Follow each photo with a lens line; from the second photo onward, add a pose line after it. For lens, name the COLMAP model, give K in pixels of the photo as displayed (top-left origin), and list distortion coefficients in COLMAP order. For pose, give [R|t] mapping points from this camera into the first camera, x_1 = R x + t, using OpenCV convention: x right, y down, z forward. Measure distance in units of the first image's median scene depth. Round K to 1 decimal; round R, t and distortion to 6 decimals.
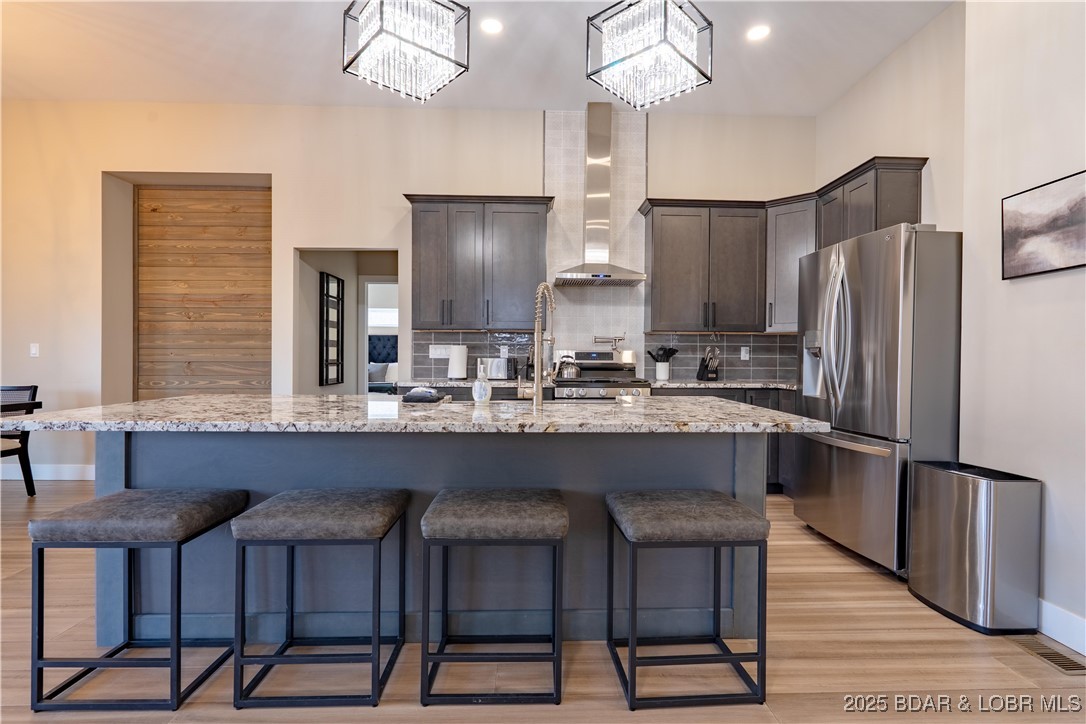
lens RADIAL K [[513.9, 0, 543.5], [0, 513.9, 354.7], [0, 0, 1]] dist [-0.002143, -0.000065]
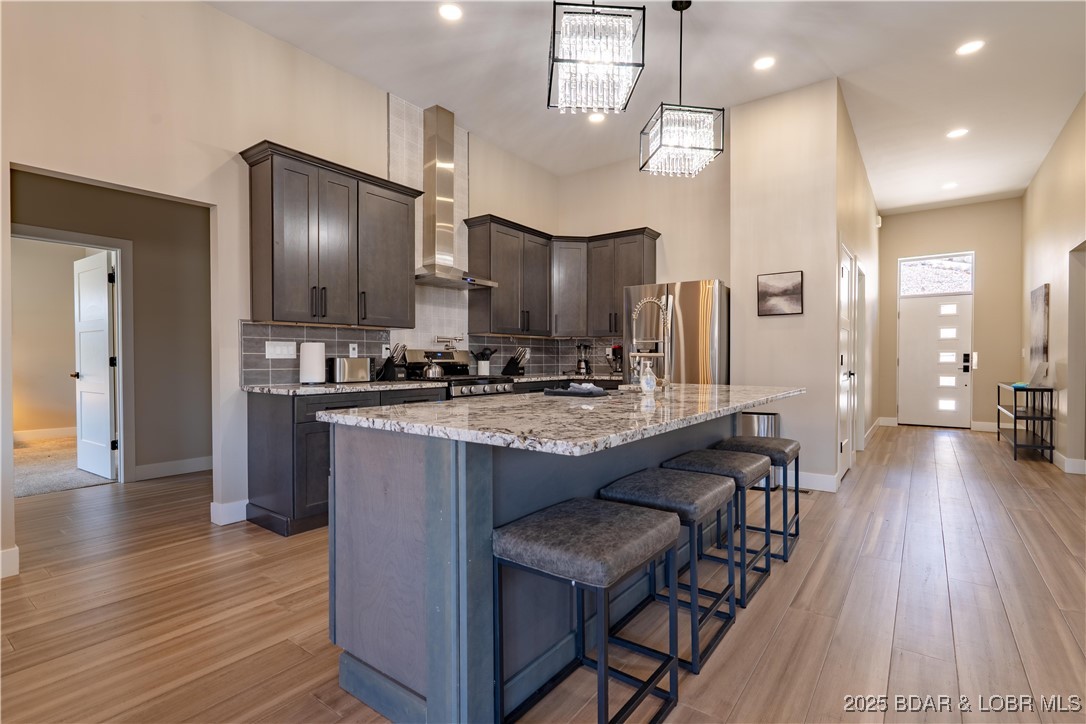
lens RADIAL K [[513.5, 0, 543.0], [0, 513.5, 362.0], [0, 0, 1]] dist [0.000019, -0.000157]
pose [[0.625392, -0.011077, 0.780232, -0.504840], [0.000459, 0.999904, 0.013827, 0.001411], [-0.780310, -0.008289, 0.625337, 0.174861]]
